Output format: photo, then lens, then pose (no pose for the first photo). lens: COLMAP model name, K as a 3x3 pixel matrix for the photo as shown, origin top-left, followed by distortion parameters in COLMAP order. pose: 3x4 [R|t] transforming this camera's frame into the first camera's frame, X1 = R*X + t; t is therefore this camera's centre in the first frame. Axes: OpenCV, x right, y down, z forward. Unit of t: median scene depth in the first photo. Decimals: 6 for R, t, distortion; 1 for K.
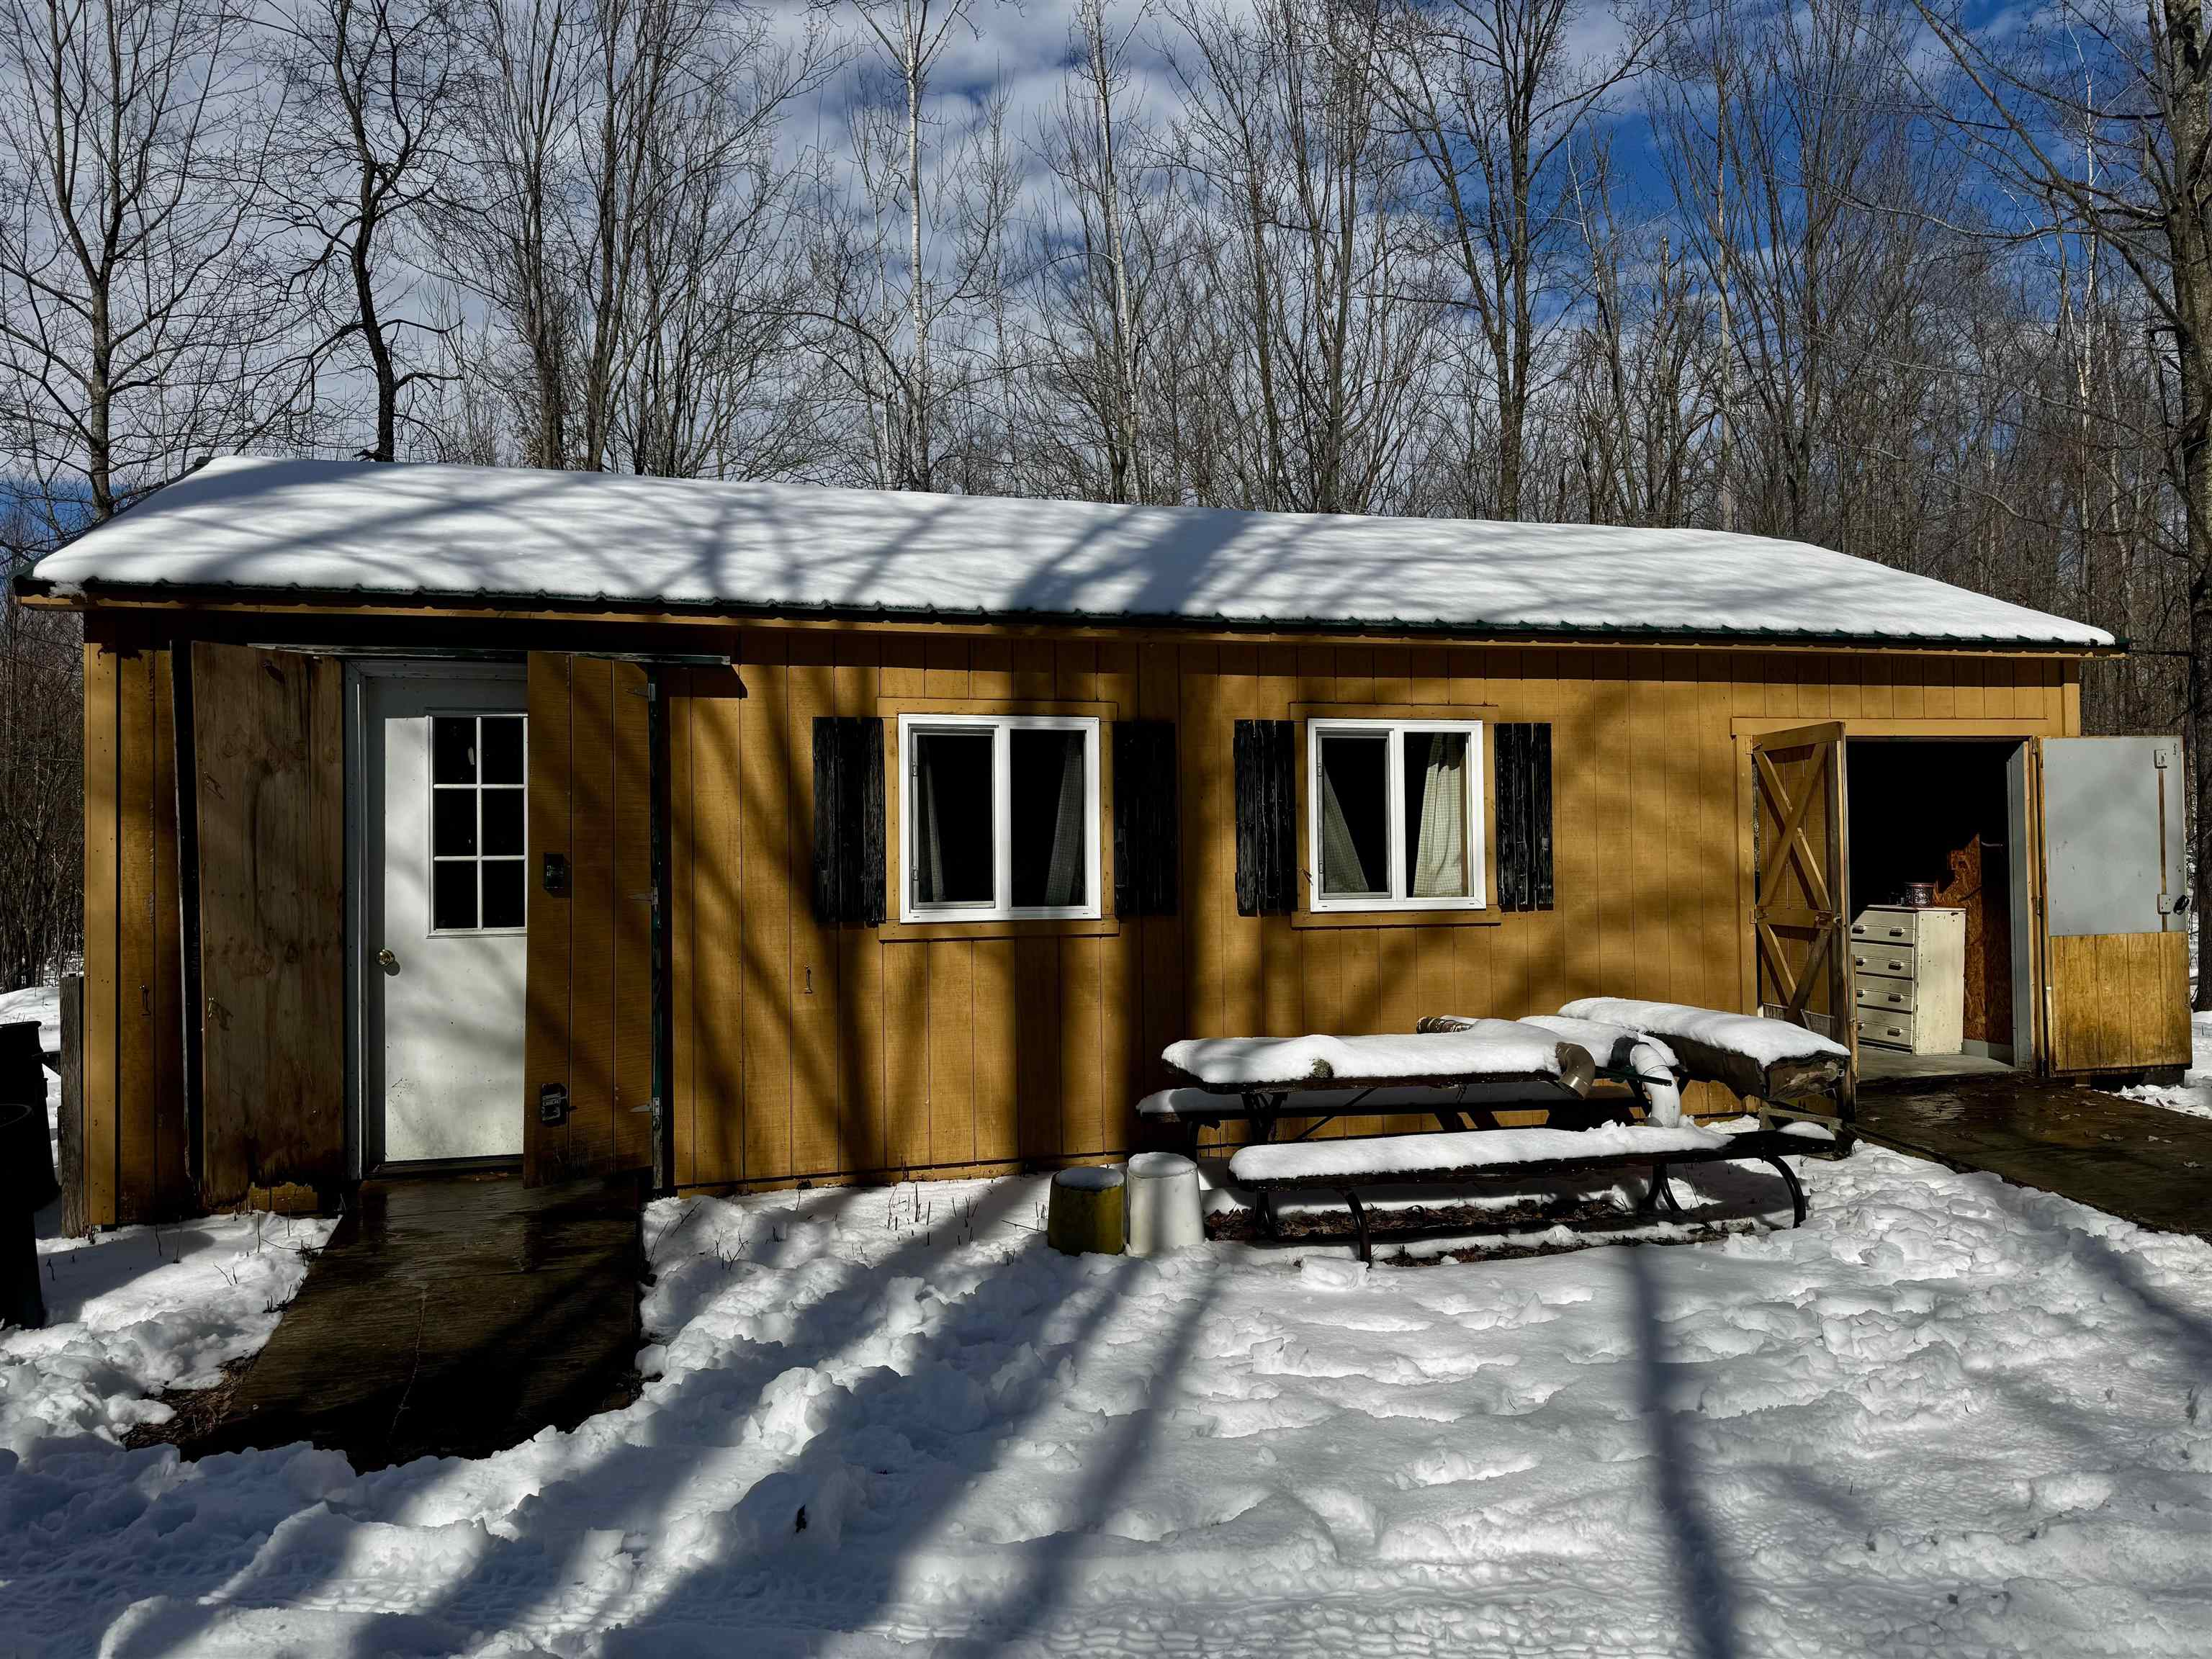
lens RADIAL K [[1553.5, 0, 1104.5], [0, 1553.5, 834.0], [0, 0, 1]] dist [0.037265, -0.006780]
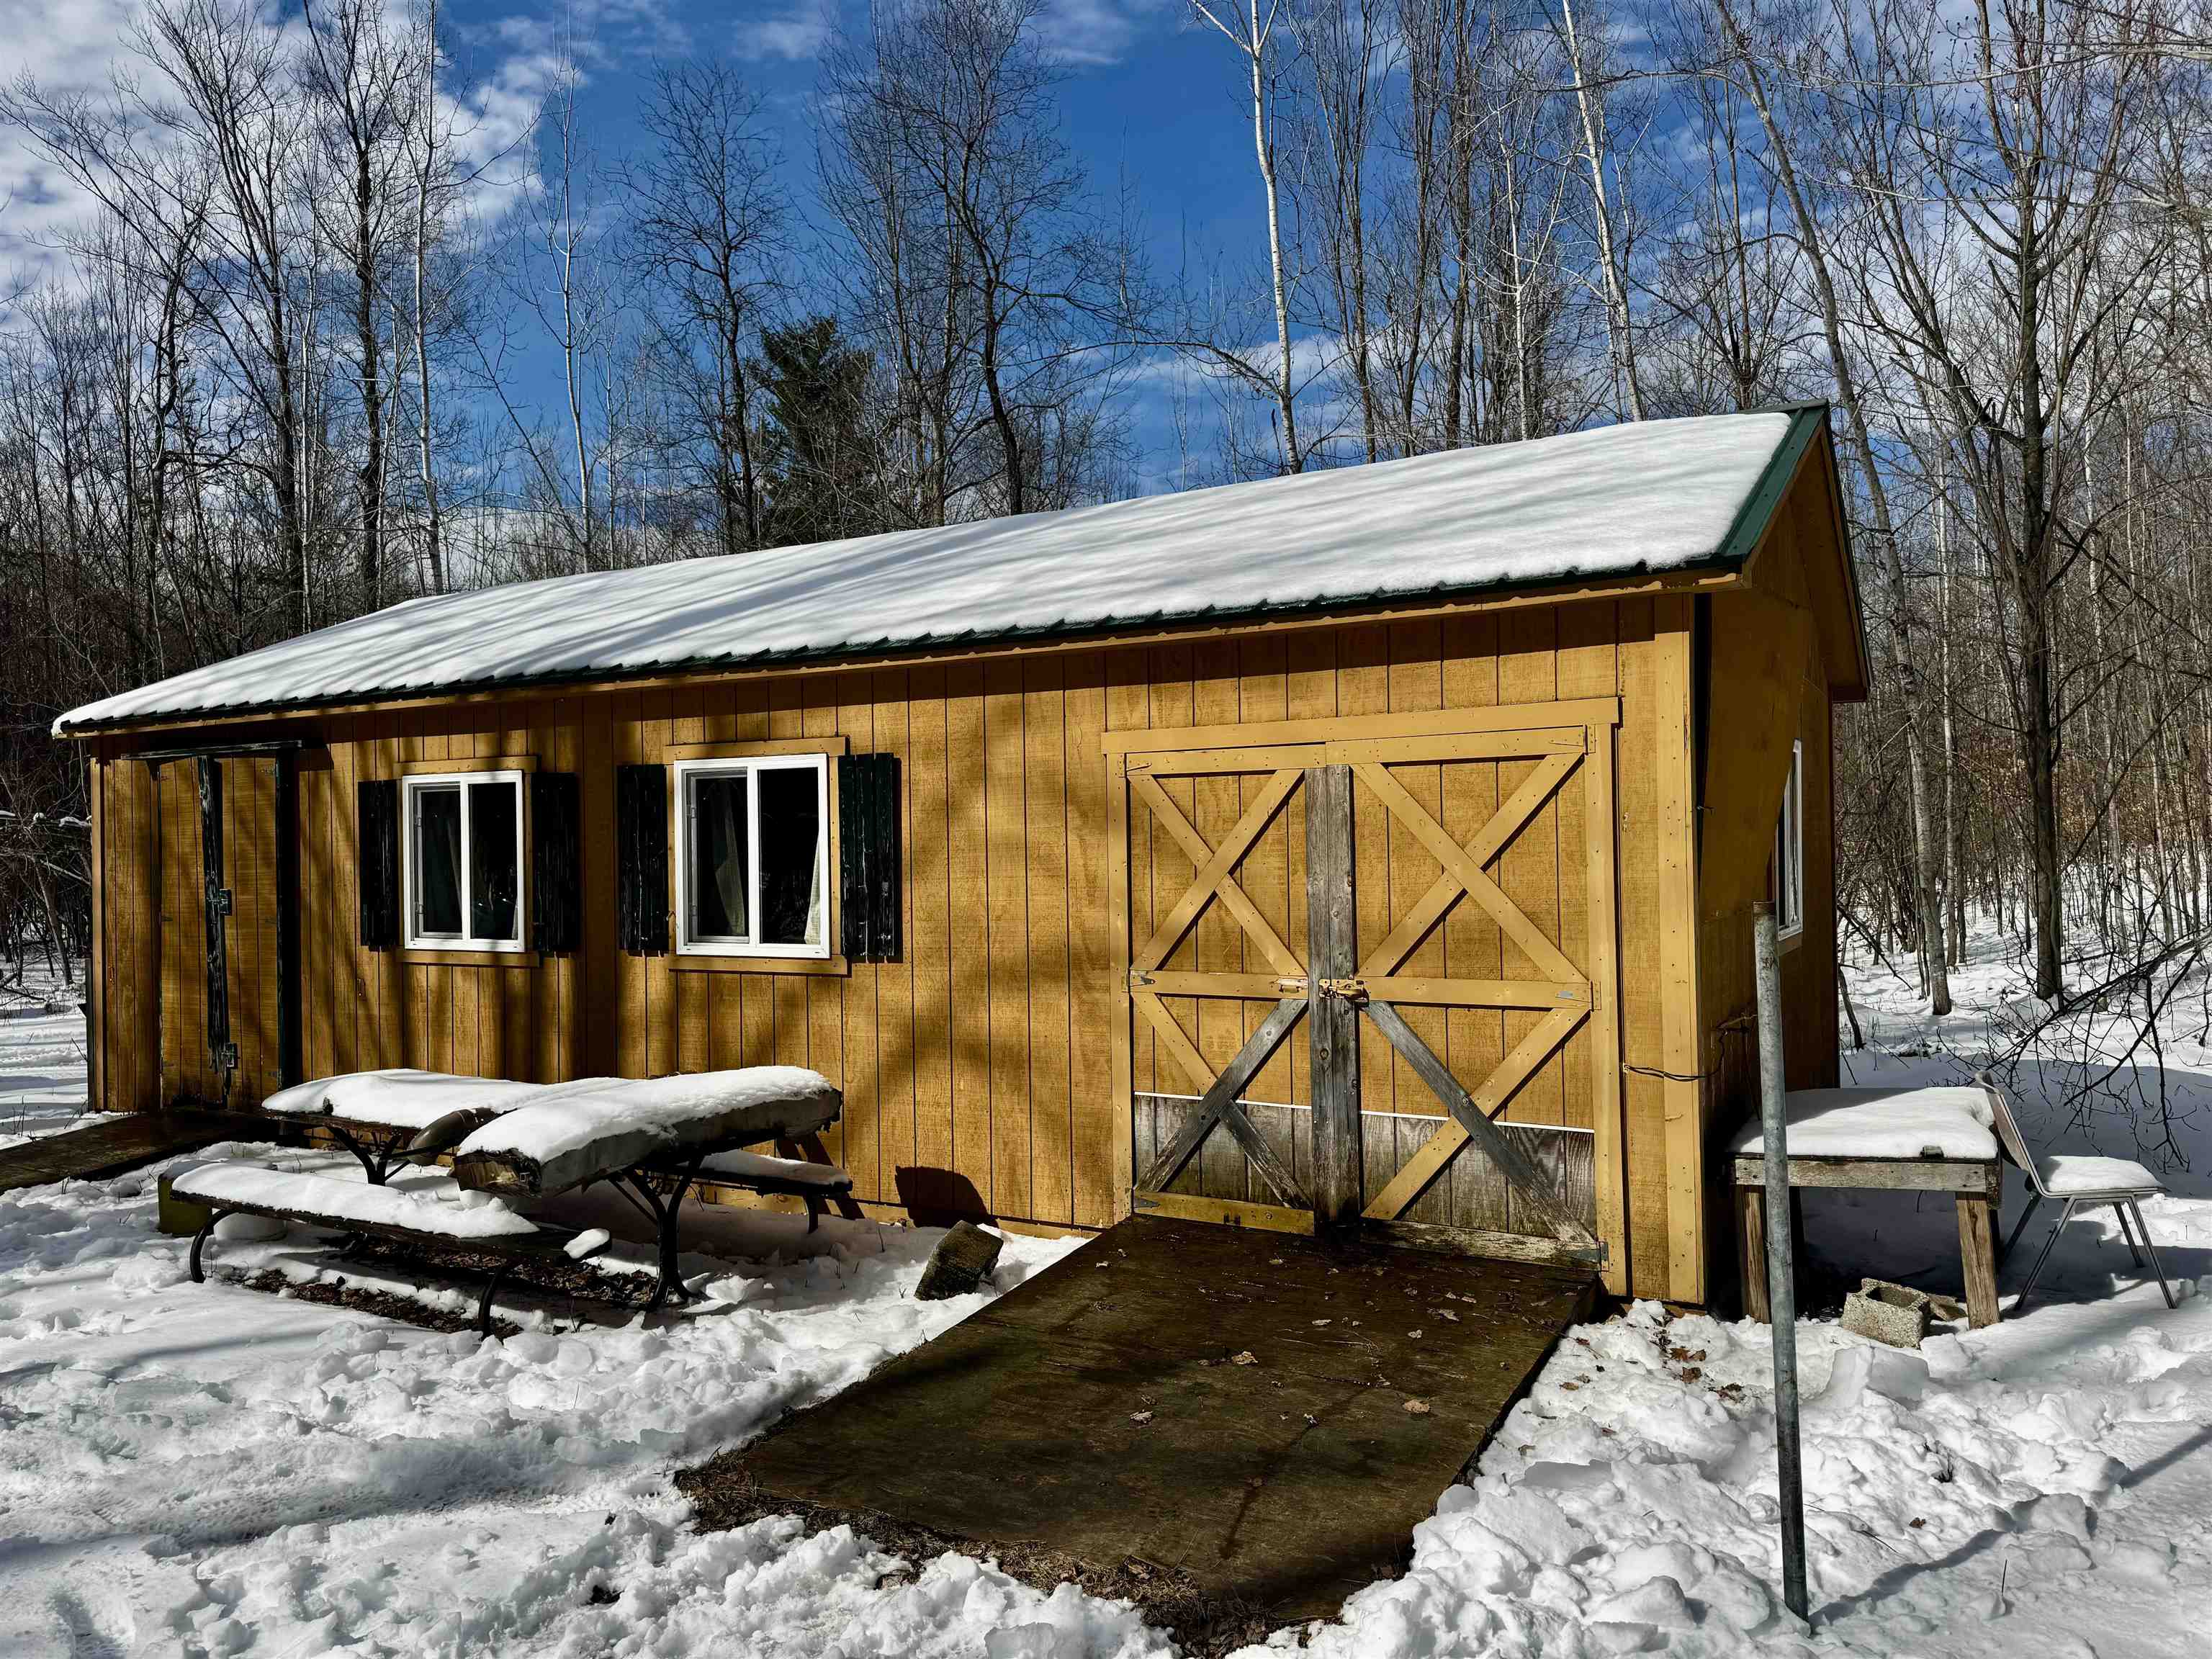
lens RADIAL K [[1553.5, 0, 1105.0], [0, 1553.5, 827.0], [0, 0, 1]] dist [0.037265, -0.006780]
pose [[0.722329, -0.008968, -0.691492, 1.009883], [0.019663, 0.999778, 0.007574, -0.033198], [0.691270, -0.019068, 0.722345, 0.455615]]
